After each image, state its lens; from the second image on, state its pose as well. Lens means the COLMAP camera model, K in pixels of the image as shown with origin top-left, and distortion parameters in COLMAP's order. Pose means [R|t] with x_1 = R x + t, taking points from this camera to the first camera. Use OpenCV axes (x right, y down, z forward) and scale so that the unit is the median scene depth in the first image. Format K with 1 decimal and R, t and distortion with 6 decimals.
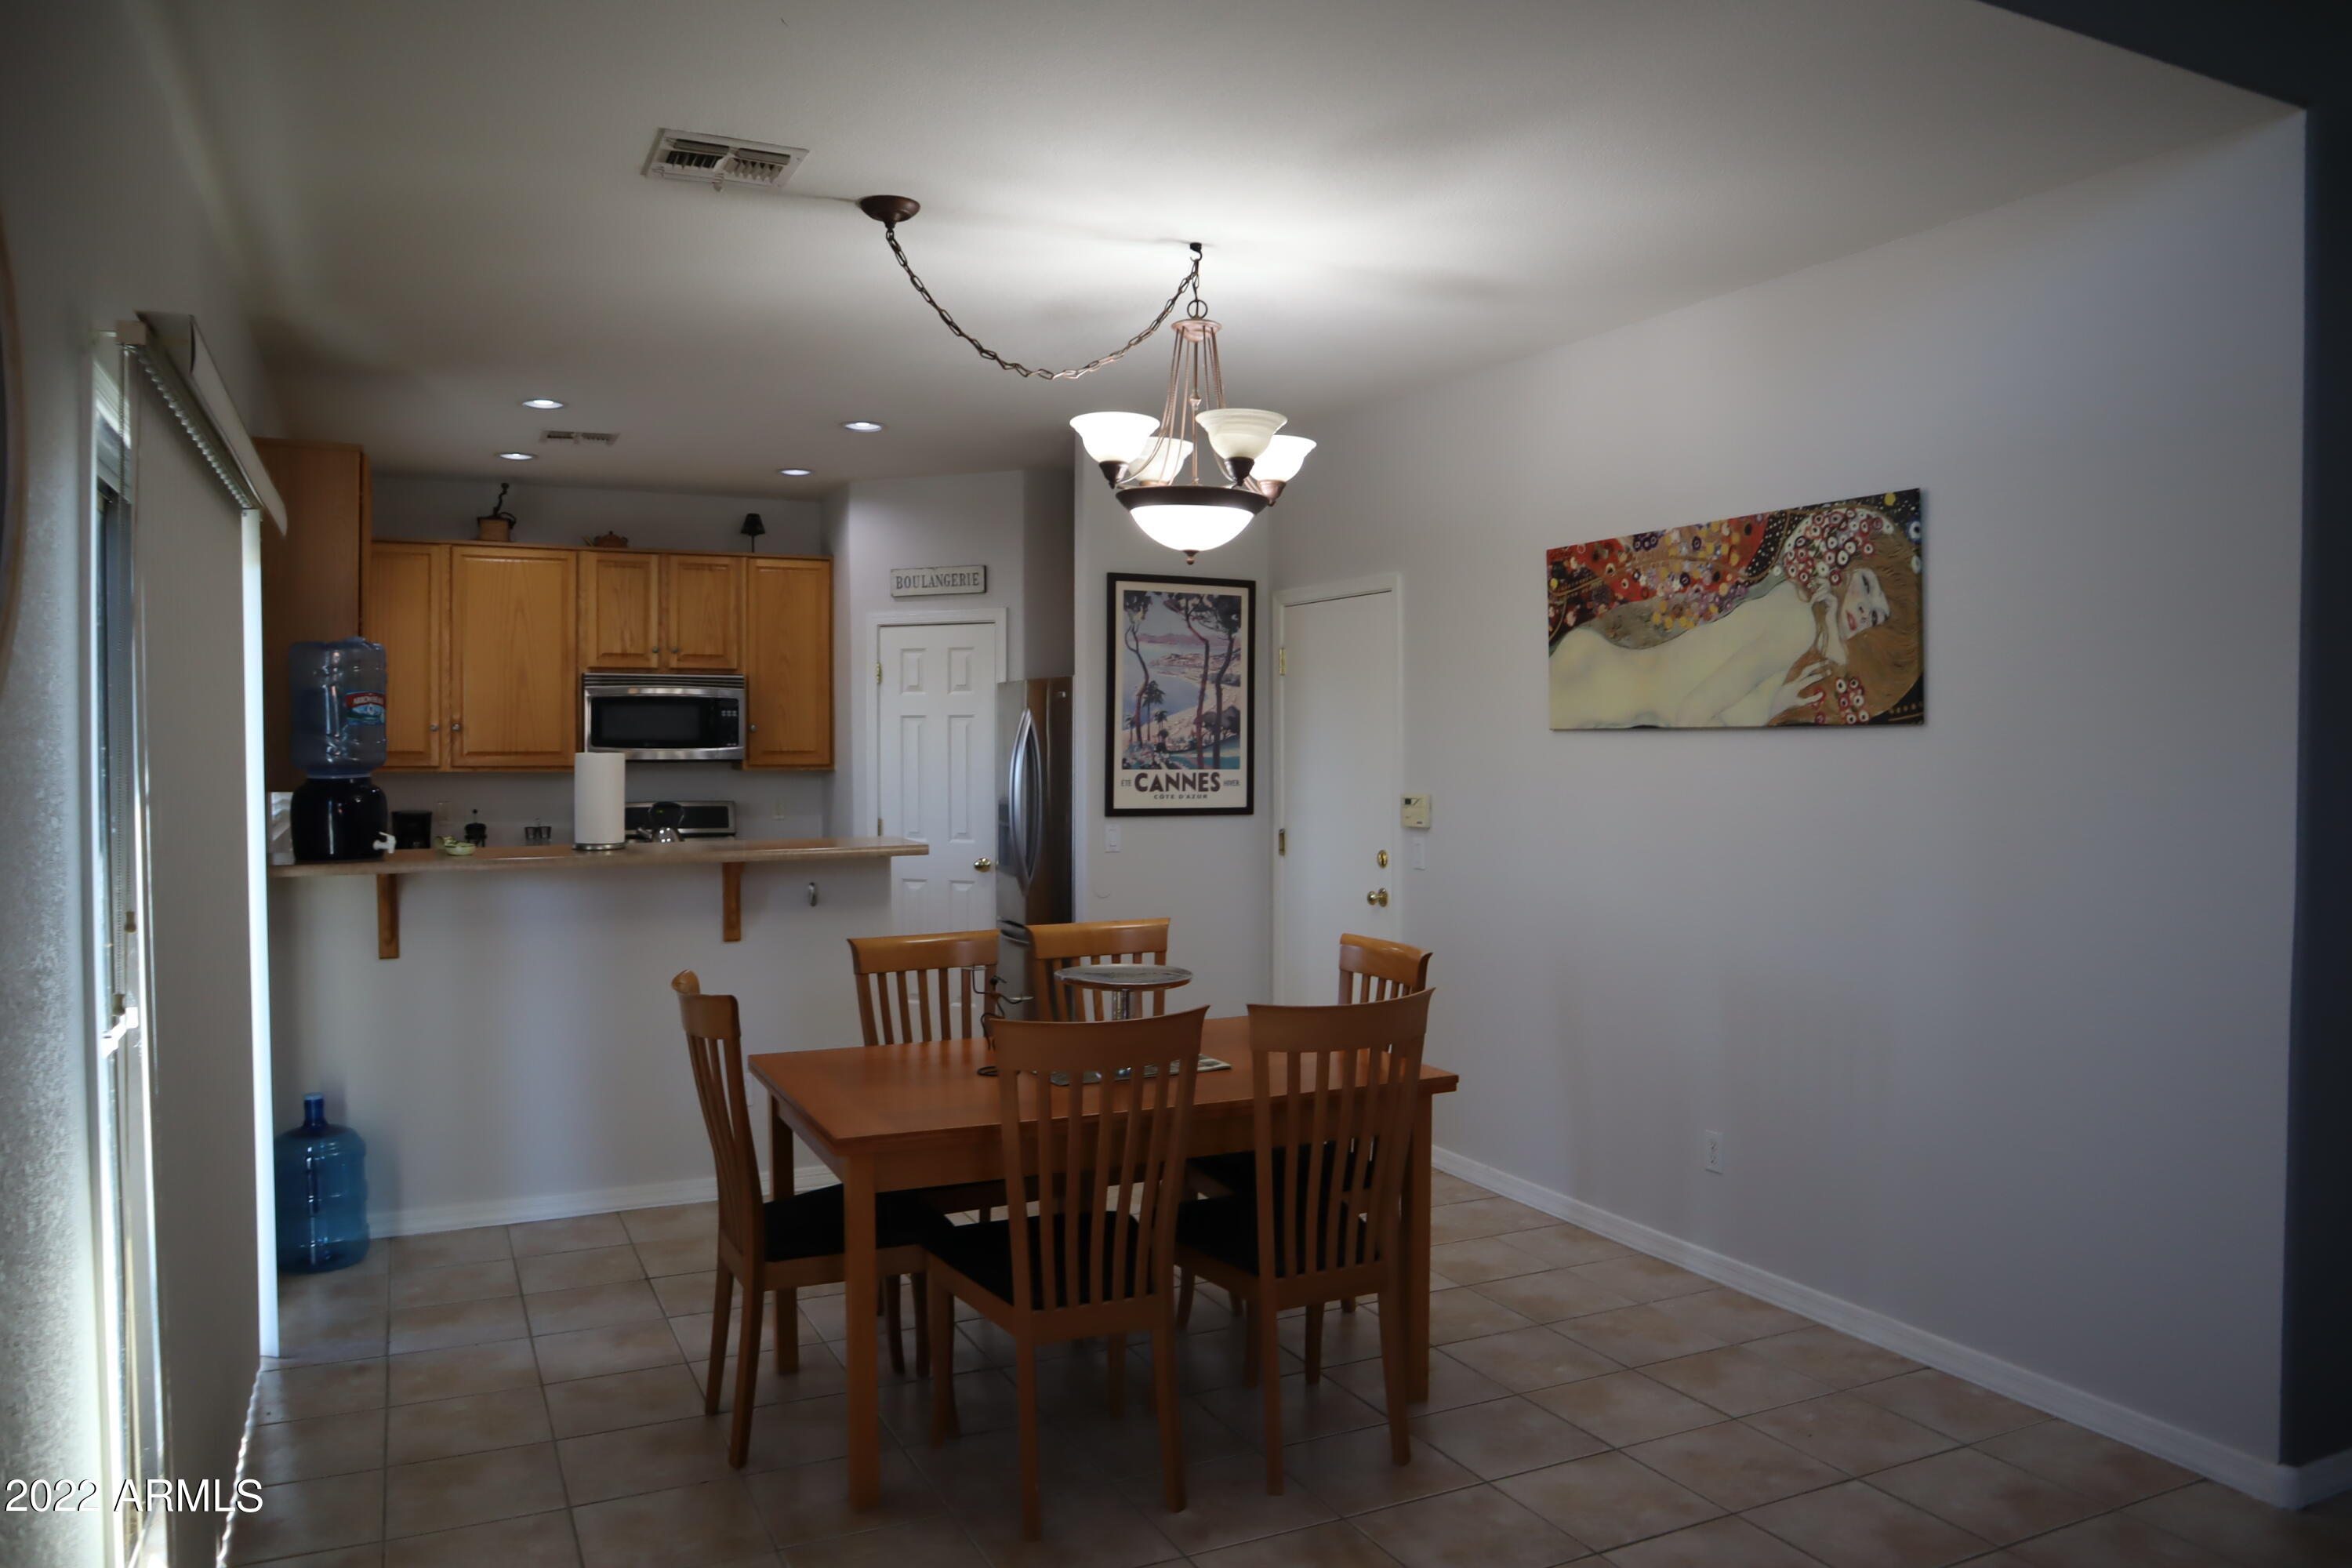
lens RADIAL K [[1624.2, 0, 1162.4], [0, 1624.2, 788.7], [0, 0, 1]] dist [-0.128885, 0.074712]
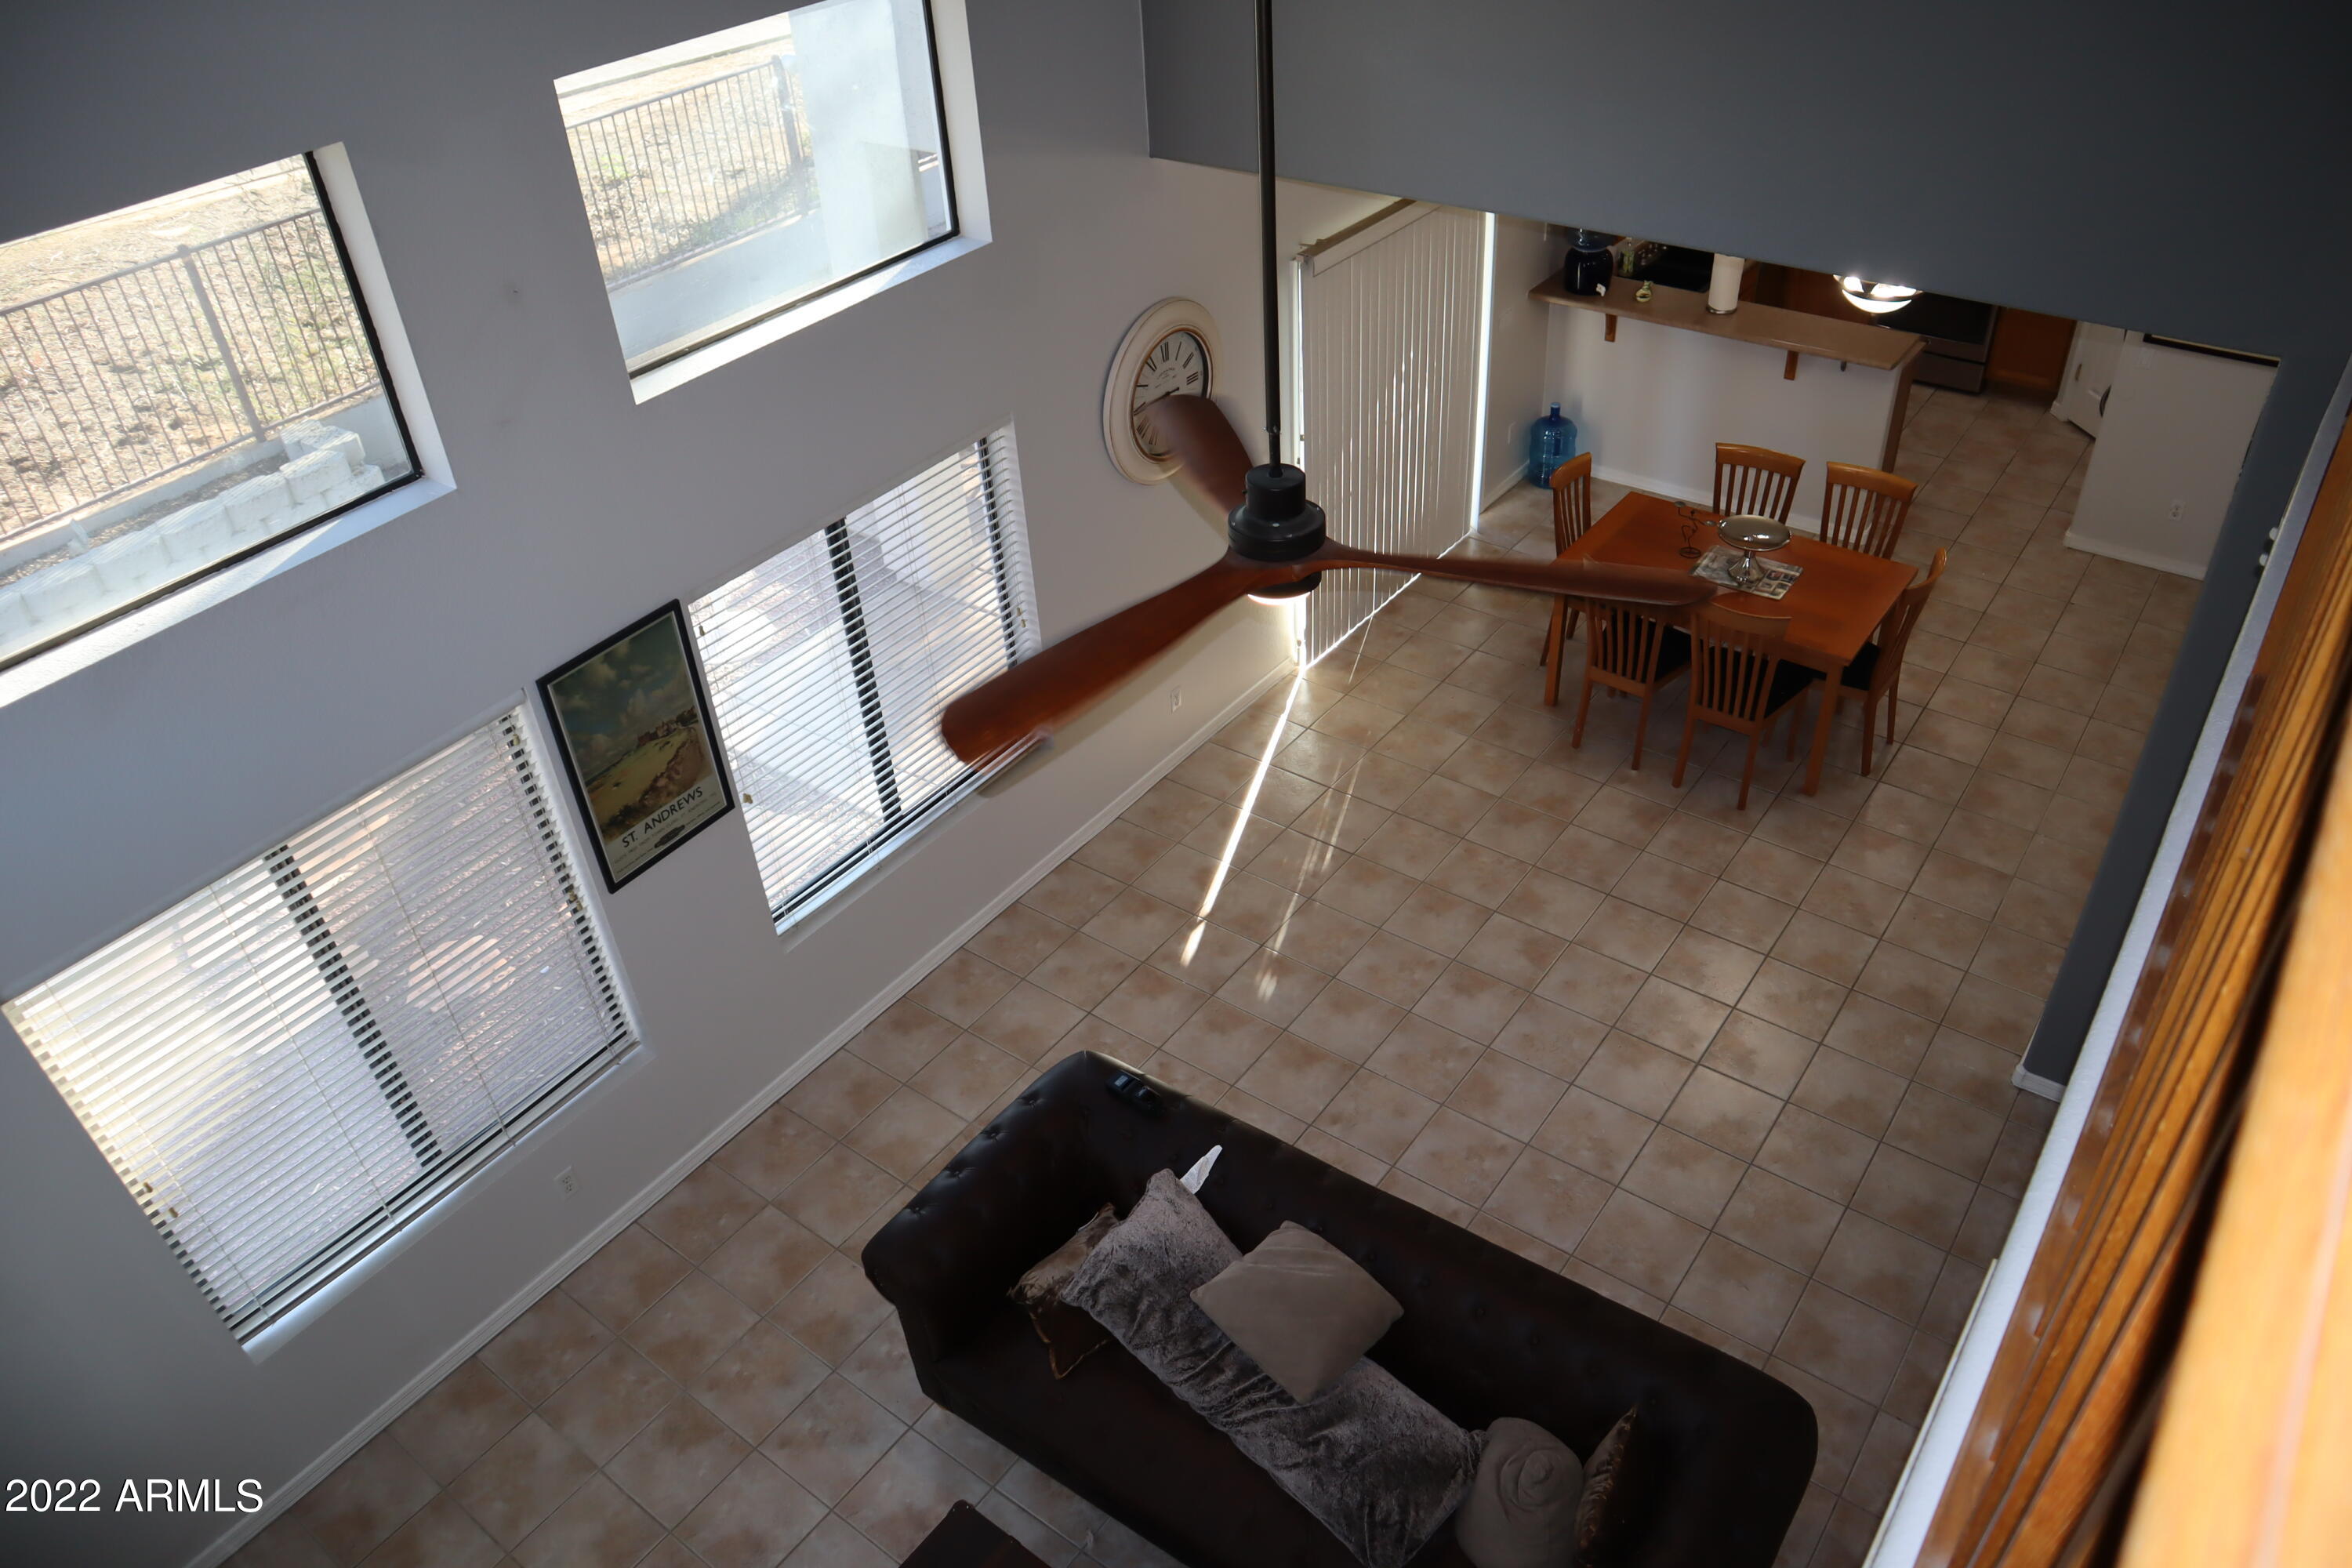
lens RADIAL K [[1624.2, 0, 1171.9], [0, 1624.2, 786.1], [0, 0, 1]] dist [-0.128885, 0.074712]
pose [[0.457880, 0.512353, -0.726526, 0.951677], [0.031955, 0.807214, 0.589394, -0.622695], [0.888439, -0.293088, 0.353235, -0.292009]]
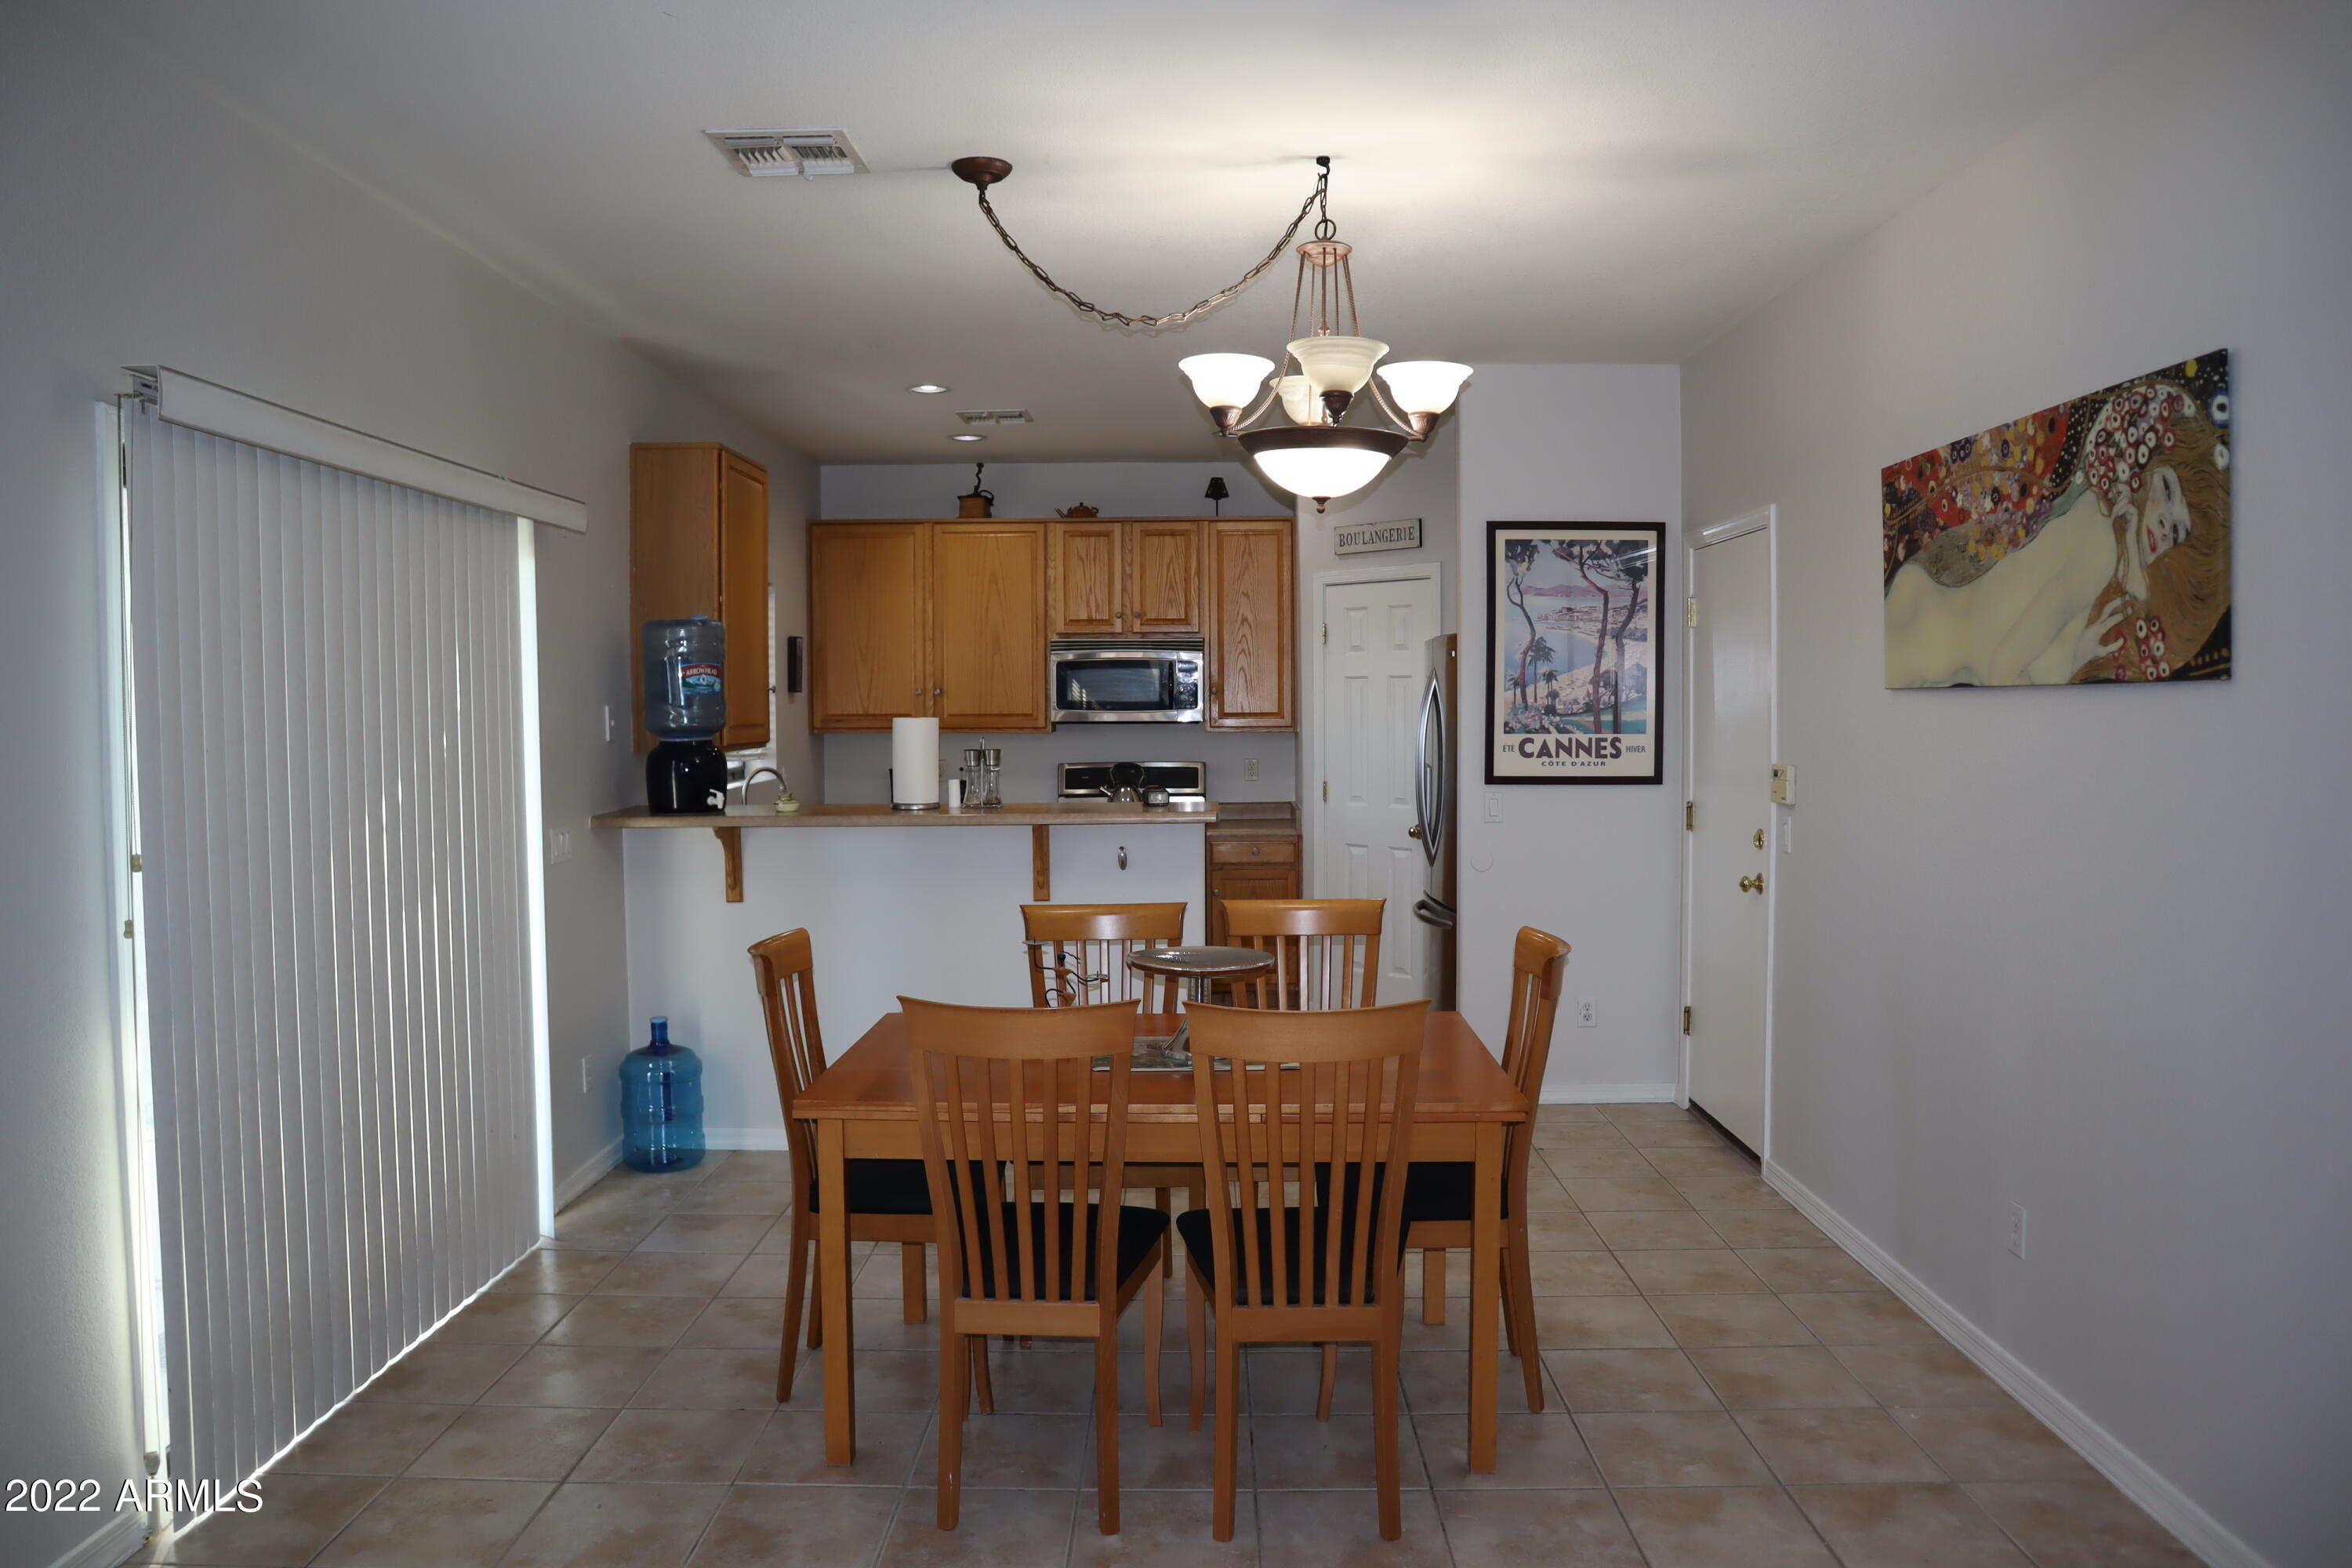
lens RADIAL K [[1624.2, 0, 1159.4], [0, 1624.2, 781.9], [0, 0, 1]] dist [-0.128885, 0.074712]
pose [[0.892152, 0.016377, -0.451439, 0.302141], [-0.006521, 0.999705, 0.023379, -0.006435], [0.451688, -0.017914, 0.891996, 0.127254]]
